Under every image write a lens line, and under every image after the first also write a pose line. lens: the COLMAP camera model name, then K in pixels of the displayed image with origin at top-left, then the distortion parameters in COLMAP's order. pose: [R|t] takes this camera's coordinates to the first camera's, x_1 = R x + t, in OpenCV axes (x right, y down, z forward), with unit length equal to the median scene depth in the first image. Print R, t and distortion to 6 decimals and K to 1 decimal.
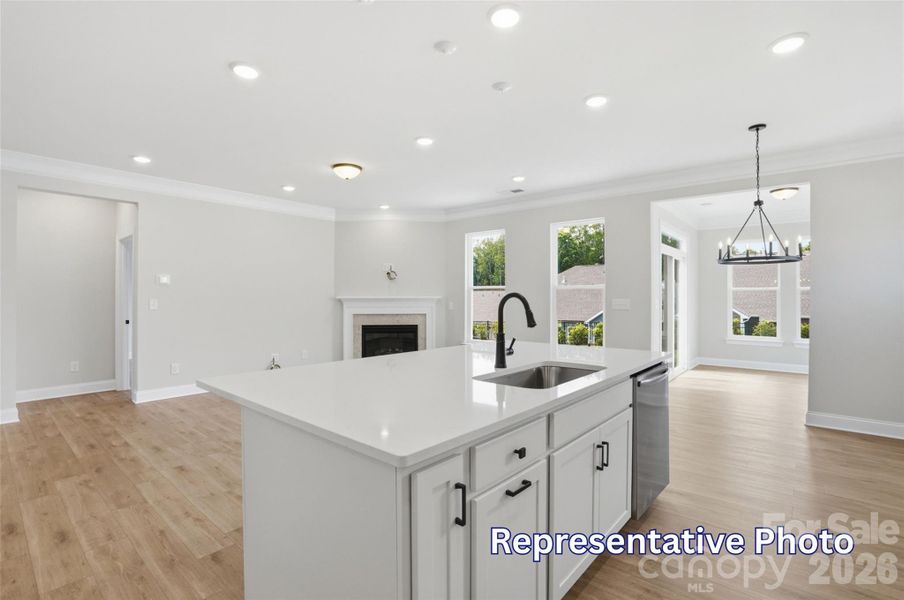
lens RADIAL K [[425.2, 0, 455.5], [0, 425.2, 296.1], [0, 0, 1]] dist [-0.063412, 0.024767]
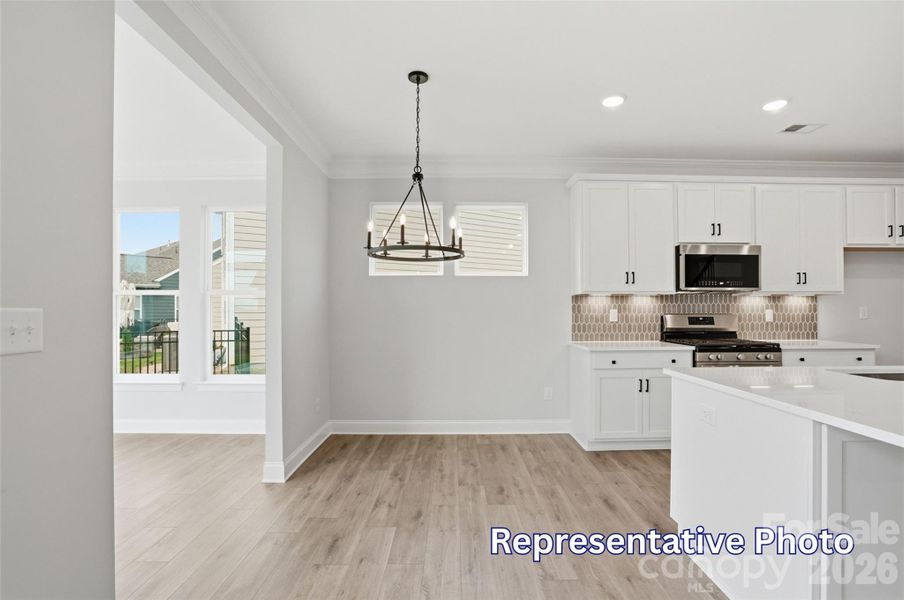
lens RADIAL K [[421.2, 0, 454.4], [0, 421.2, 303.8], [0, 0, 1]] dist [-0.059106, 0.022233]
pose [[-0.652612, 0.012375, 0.757591, 0.081149], [0.000697, 0.999876, -0.015732, 0.010192], [-0.757692, -0.009739, -0.652540, 1.000063]]
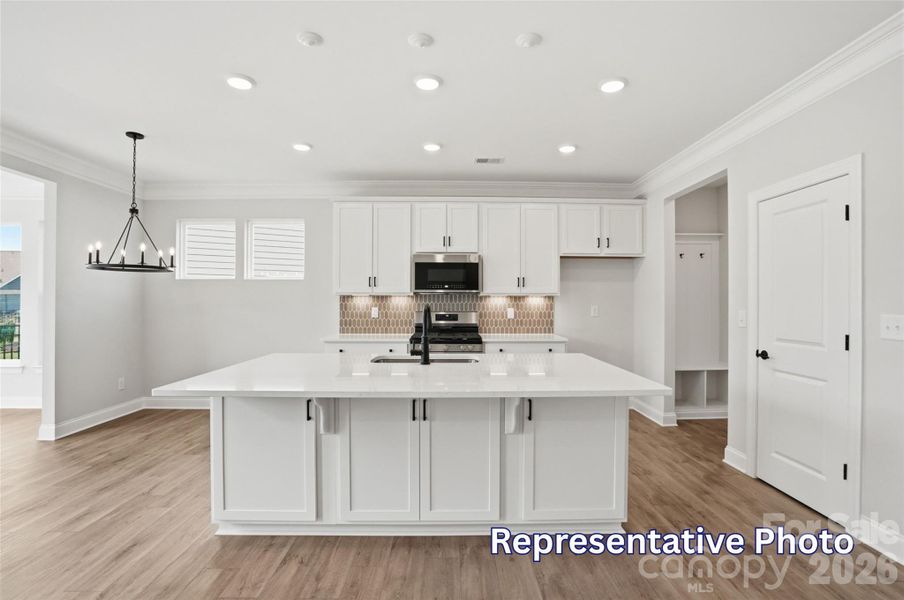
lens RADIAL K [[424.6, 0, 457.1], [0, 424.6, 300.7], [0, 0, 1]] dist [-0.063603, 0.024810]
pose [[-0.663290, 0.001028, 0.748362, -0.371179], [-0.002645, 0.999990, -0.003718, -0.004051], [-0.748358, -0.004446, -0.663280, 0.743691]]
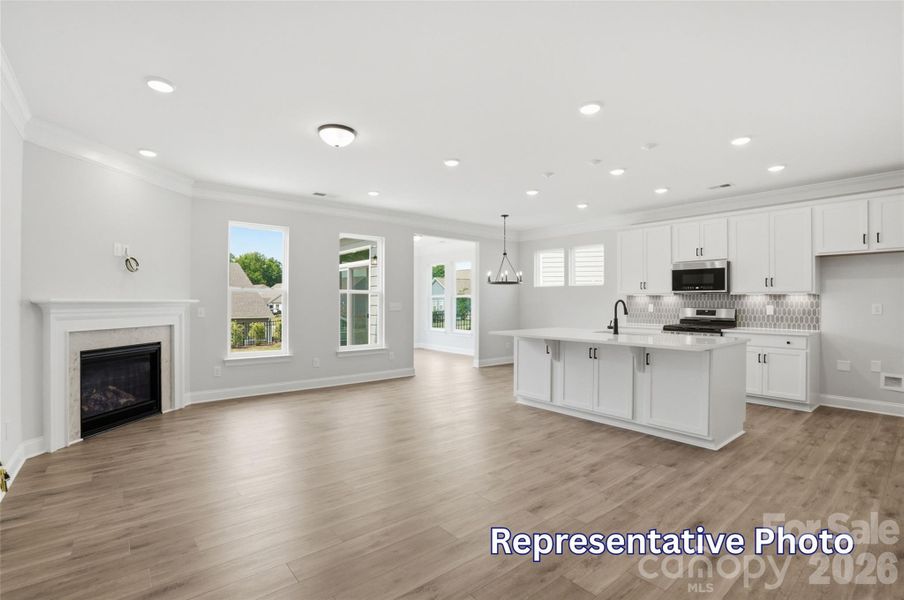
lens RADIAL K [[421.2, 0, 454.4], [0, 421.2, 303.8], [0, 0, 1]] dist [-0.059106, 0.022233]
pose [[0.174336, -0.002322, 0.984684, -0.903941], [-0.004588, 0.999984, 0.003170, 0.005469], [-0.984676, -0.005070, 0.174323, 0.612344]]
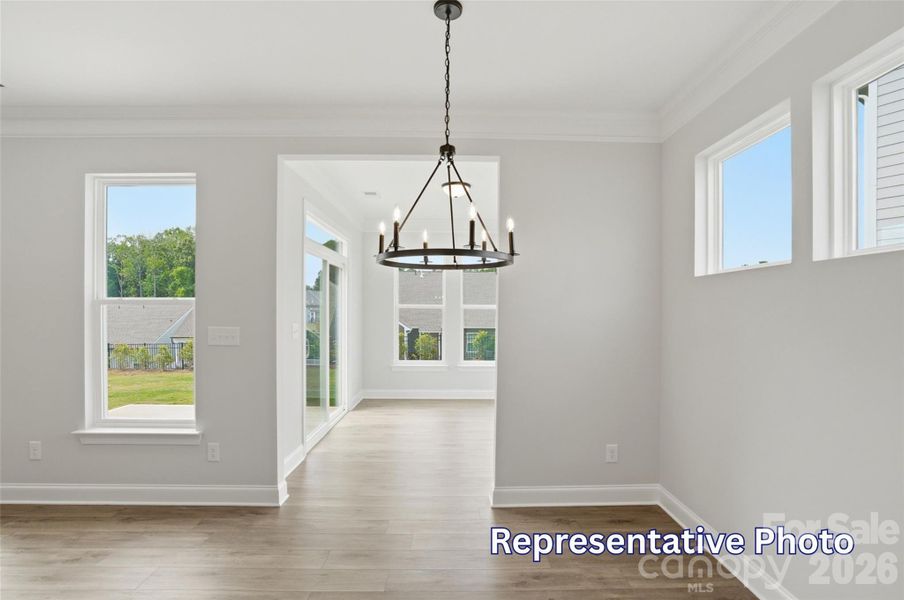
lens RADIAL K [[426.5, 0, 453.0], [0, 426.5, 311.0], [0, 0, 1]] dist [-0.070510, 0.025870]
pose [[0.753714, 0.000243, 0.657203, 0.267666], [-0.005145, 0.999971, 0.005531, -0.017154], [-0.657183, -0.007550, 0.753693, 0.408111]]
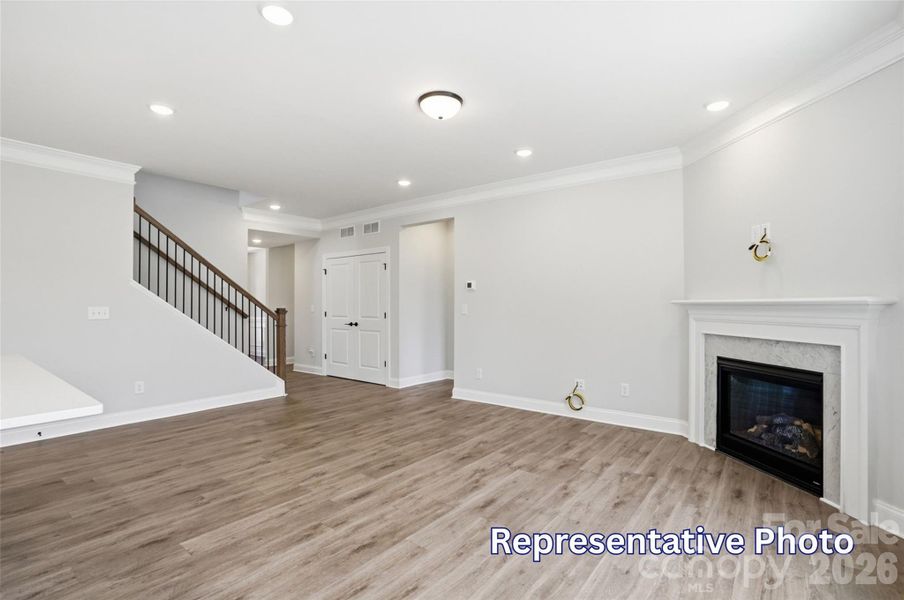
lens RADIAL K [[424.6, 0, 457.1], [0, 424.6, 300.7], [0, 0, 1]] dist [-0.063603, 0.024810]
pose [[0.048032, -0.008898, -0.998806, 0.362471], [0.005410, 0.999948, -0.008648, 0.007052], [0.998831, -0.004988, 0.048078, 0.928064]]
